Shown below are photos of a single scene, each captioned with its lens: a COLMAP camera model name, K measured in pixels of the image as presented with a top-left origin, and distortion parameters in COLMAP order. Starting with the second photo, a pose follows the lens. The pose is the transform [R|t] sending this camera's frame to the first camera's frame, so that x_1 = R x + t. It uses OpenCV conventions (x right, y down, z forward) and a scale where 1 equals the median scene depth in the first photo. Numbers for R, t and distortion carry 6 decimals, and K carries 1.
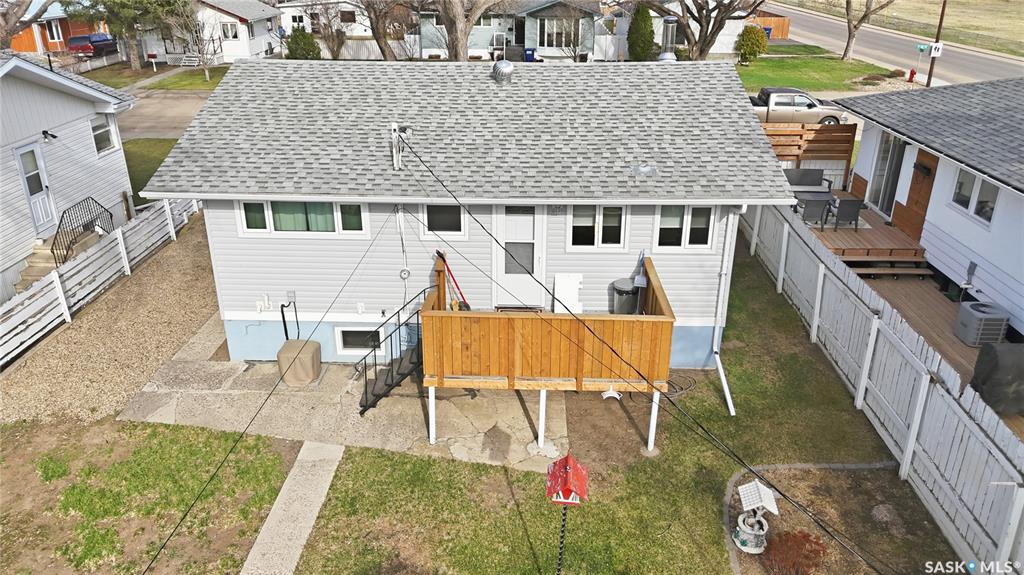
lens RADIAL K [[752.3, 0, 512.0], [0, 752.3, 287.5], [0, 0, 1]] dist [0.006826, -0.001611]
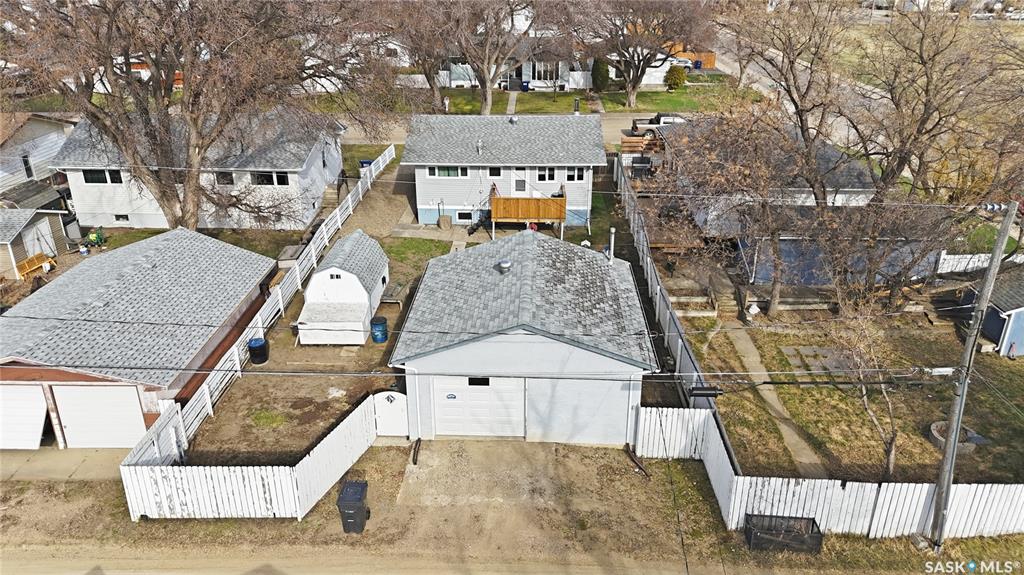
lens RADIAL K [[752.3, 0, 512.0], [0, 752.3, 287.5], [0, 0, 1]] dist [0.006826, -0.001611]
pose [[0.999986, -0.005095, 0.001414, -0.029447], [0.005098, 0.999986, -0.001714, 0.370302], [-0.001405, 0.001721, 0.999998, -1.971616]]
